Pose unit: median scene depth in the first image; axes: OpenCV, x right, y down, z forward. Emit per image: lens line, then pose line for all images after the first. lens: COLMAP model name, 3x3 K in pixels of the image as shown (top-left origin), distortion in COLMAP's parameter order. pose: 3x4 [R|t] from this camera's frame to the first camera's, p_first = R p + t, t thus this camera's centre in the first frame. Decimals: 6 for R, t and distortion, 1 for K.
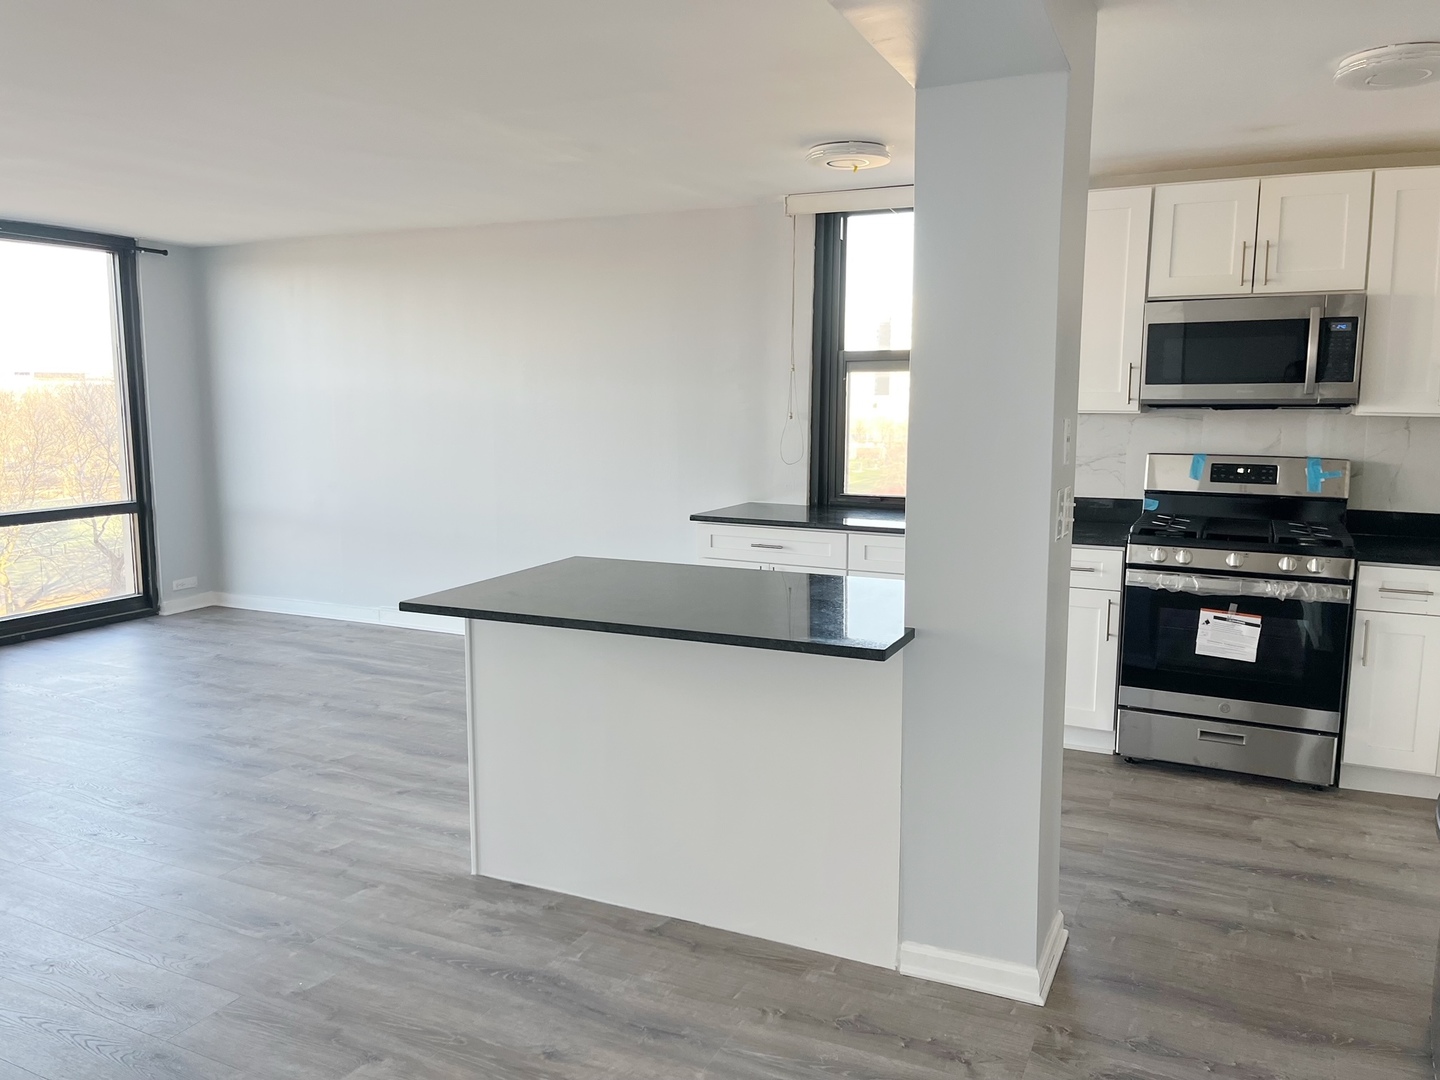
lens RADIAL K [[1091.1, 0, 709.5], [0, 1091.1, 551.2], [0, 0, 1]] dist [-0.021451, 0.002002]
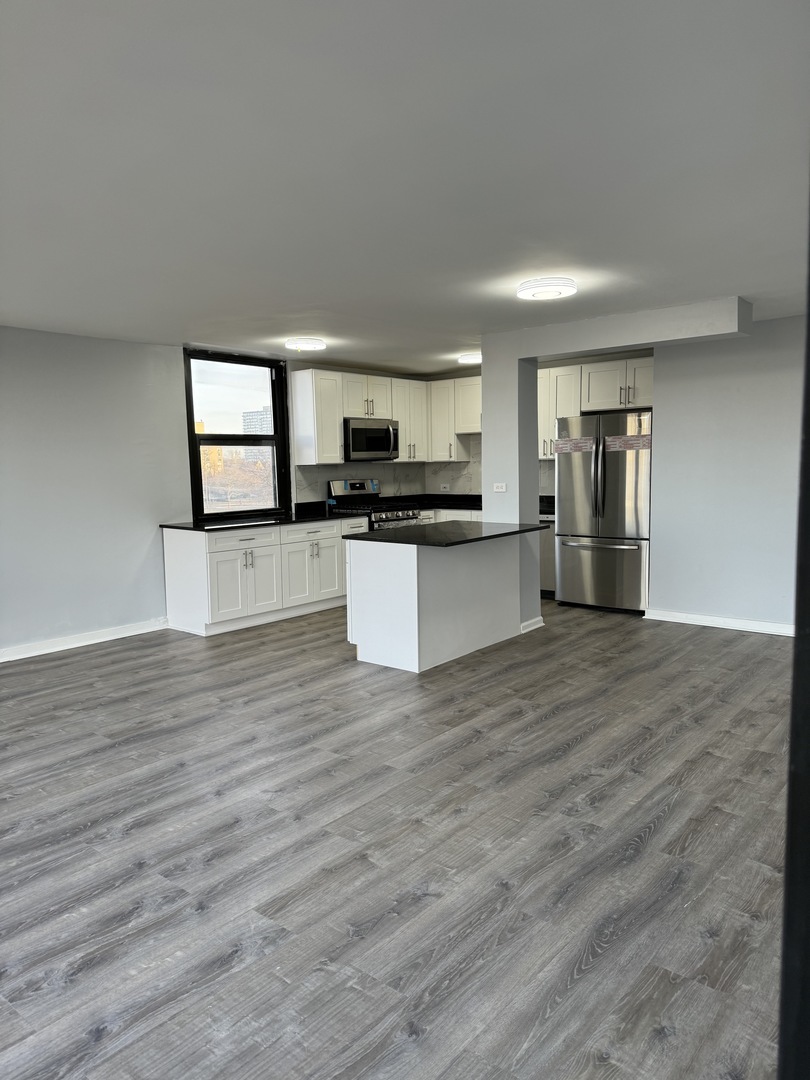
lens RADIAL K [[751.8, 0, 410.4], [0, 751.8, 532.1], [0, 0, 1]] dist [0.024833, -0.018382]
pose [[0.242837, -0.104035, 0.964472, -1.452827], [0.160649, 0.984817, 0.065781, -0.074221], [-0.956673, 0.138967, 0.255863, 0.519064]]
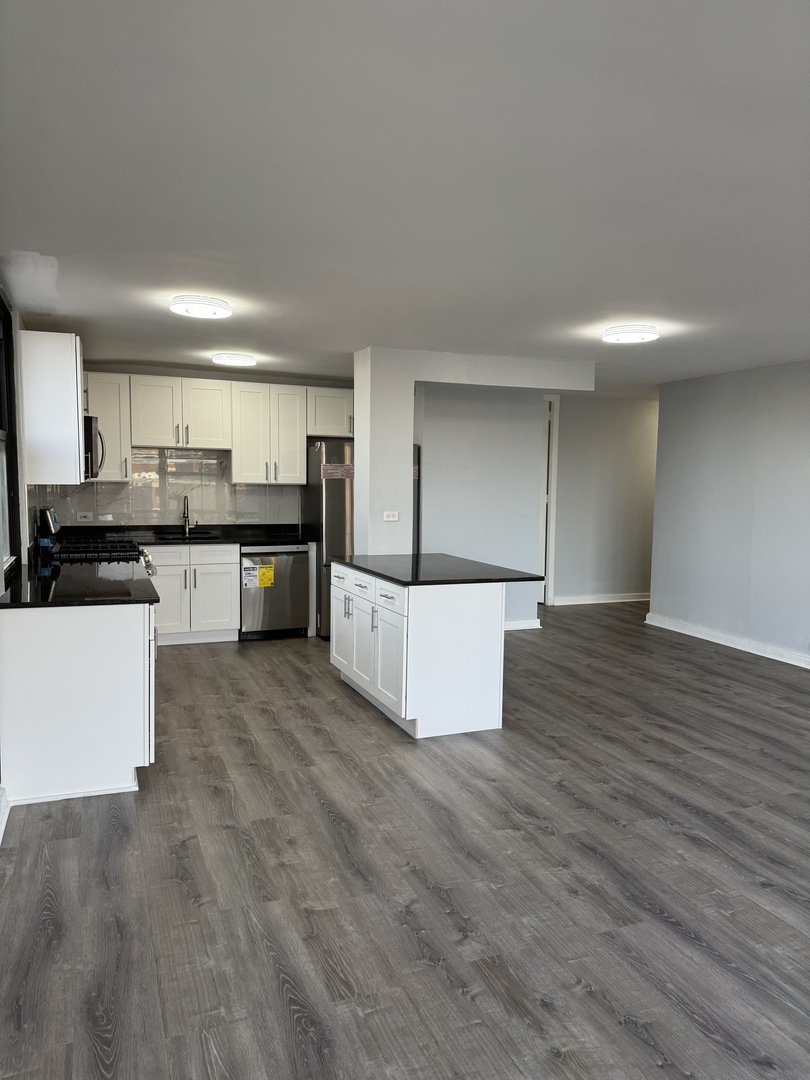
lens RADIAL K [[751.8, 0, 389.5], [0, 751.8, 531.0], [0, 0, 1]] dist [0.024833, -0.018382]
pose [[-0.733123, -0.069641, 0.676521, -0.846586], [0.076010, 0.980121, 0.183264, -0.276746], [-0.675835, 0.185777, -0.713256, 1.794529]]
